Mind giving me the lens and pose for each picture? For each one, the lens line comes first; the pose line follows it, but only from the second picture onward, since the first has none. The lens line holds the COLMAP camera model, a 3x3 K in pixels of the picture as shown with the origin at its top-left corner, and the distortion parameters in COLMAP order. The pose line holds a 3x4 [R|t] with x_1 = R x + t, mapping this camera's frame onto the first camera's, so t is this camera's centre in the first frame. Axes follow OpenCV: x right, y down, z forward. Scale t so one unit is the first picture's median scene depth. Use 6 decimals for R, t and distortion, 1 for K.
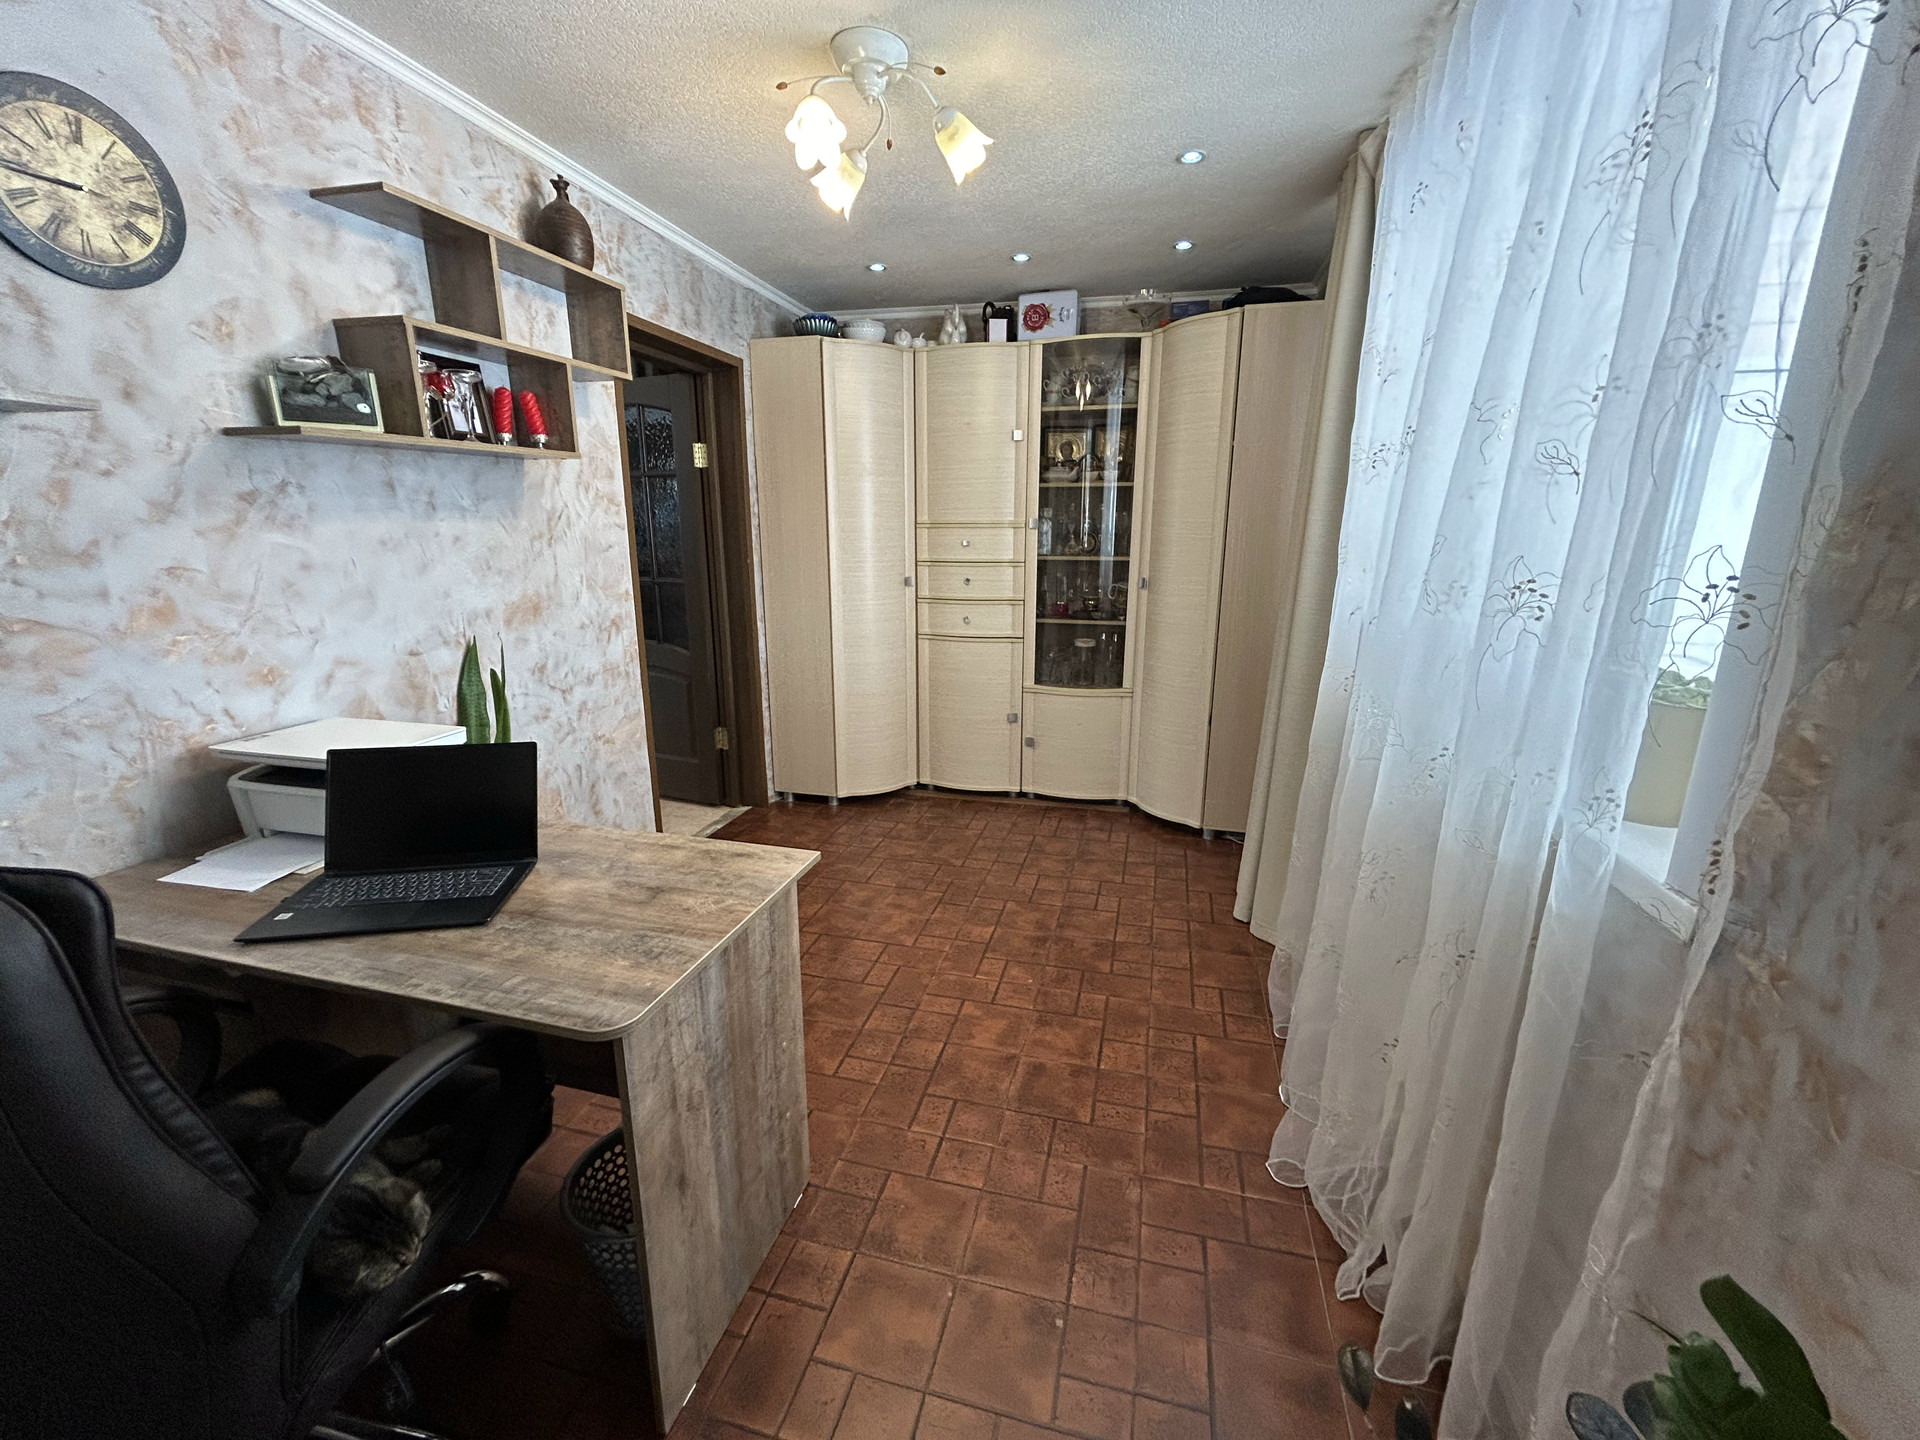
lens RADIAL K [[781.4, 0, 959.3], [0, 781.4, 716.9], [0, 0, 1]] dist [0.000303, -0.000001]
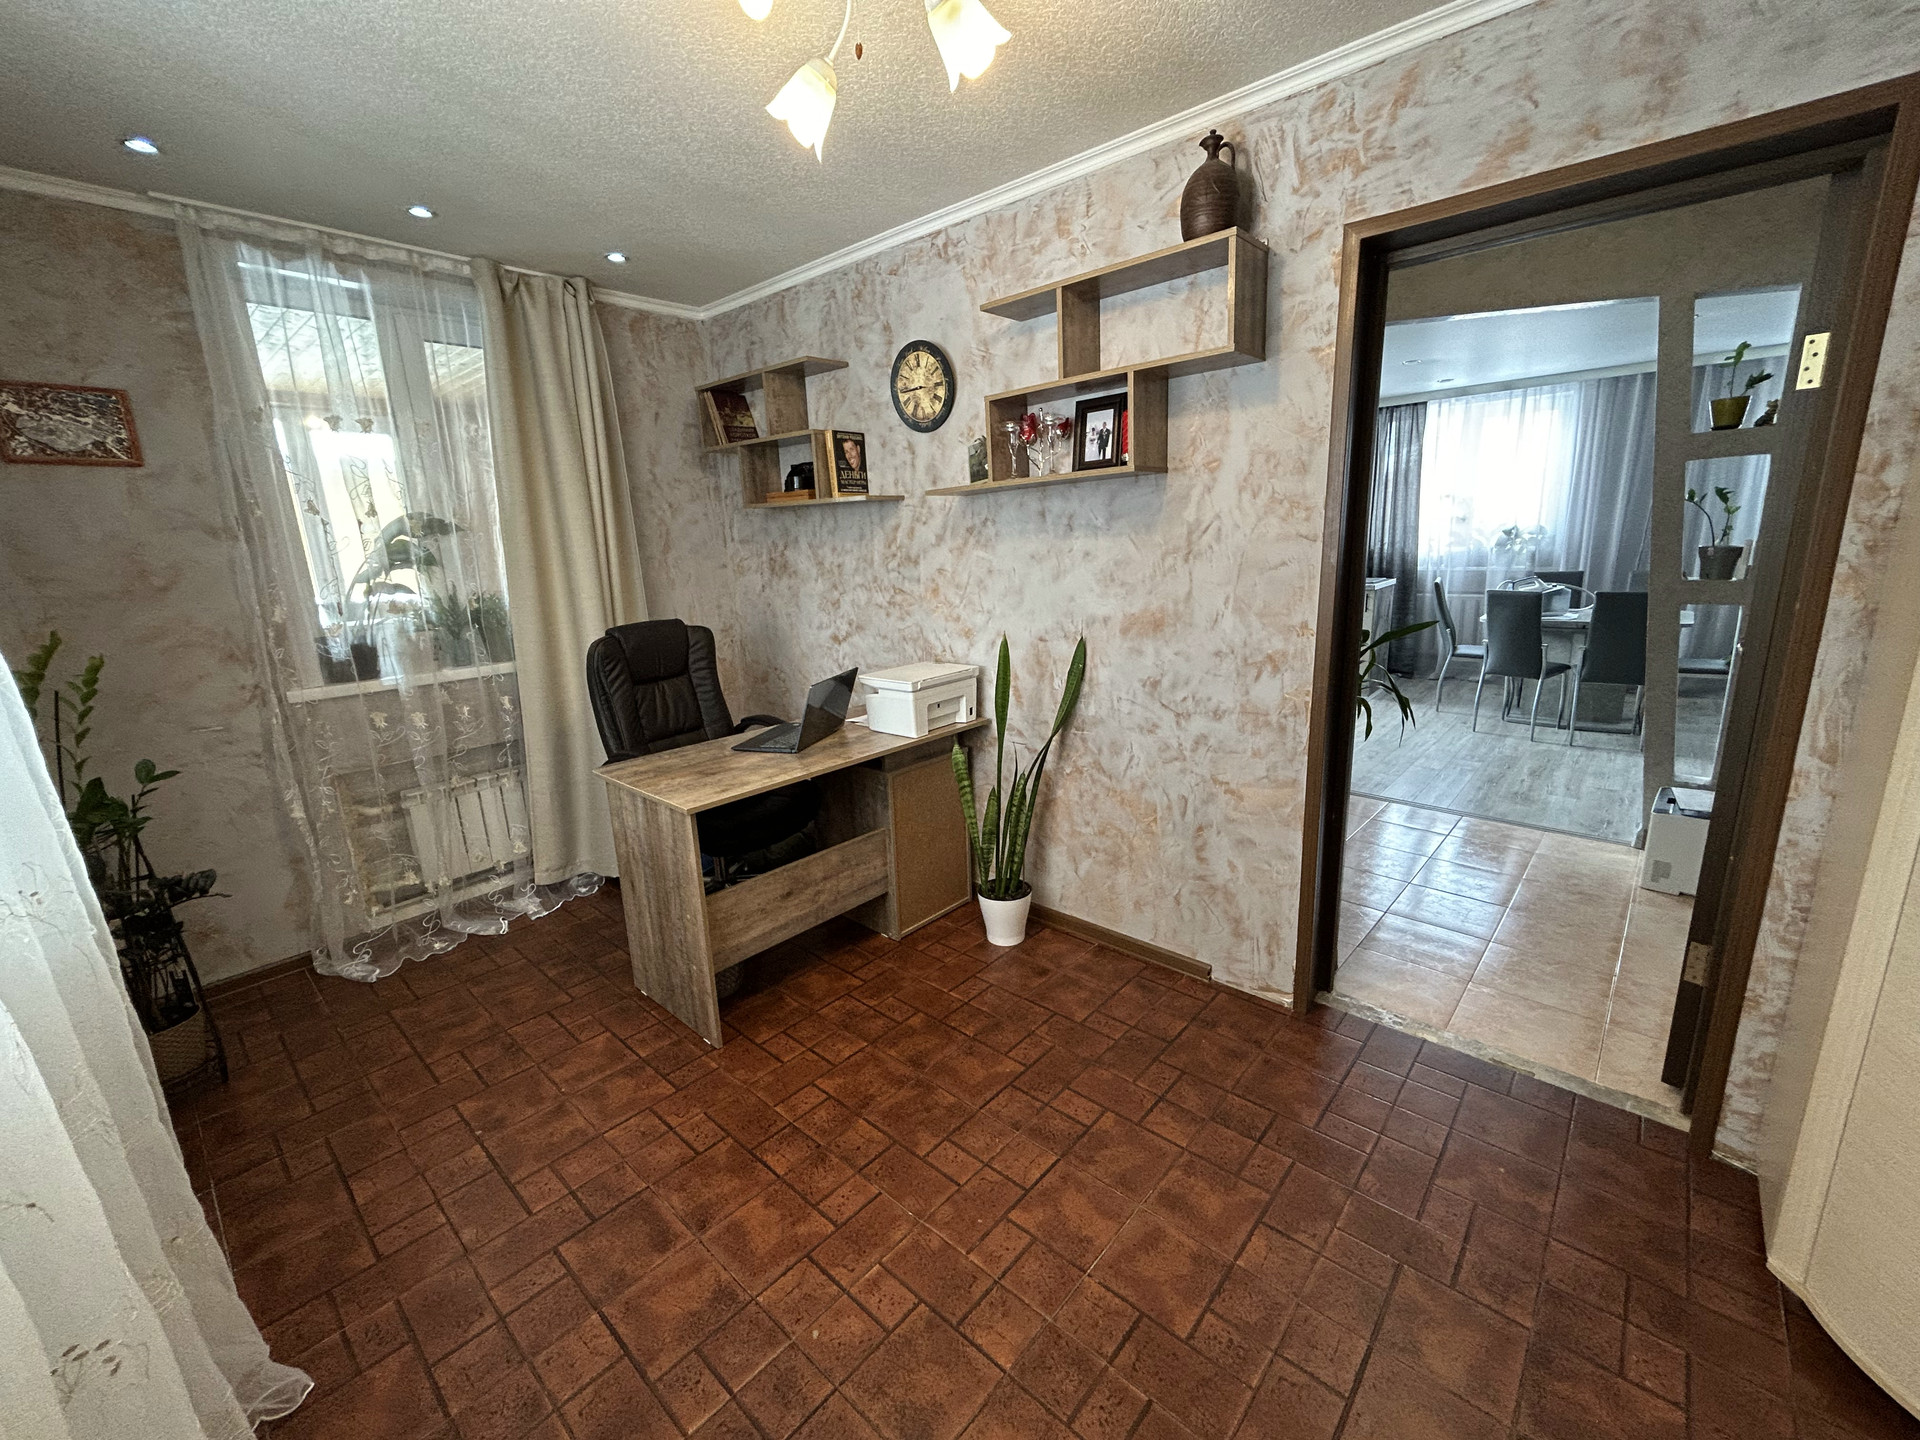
lens RADIAL K [[781.4, 0, 959.2], [0, 781.4, 717.6], [0, 0, 1]] dist [0.000303, -0.000001]
pose [[-0.459725, 0.211398, -0.862533, 0.626367], [-0.176679, 0.930067, 0.322119, -0.416758], [0.870309, 0.300478, -0.390226, 1.656303]]
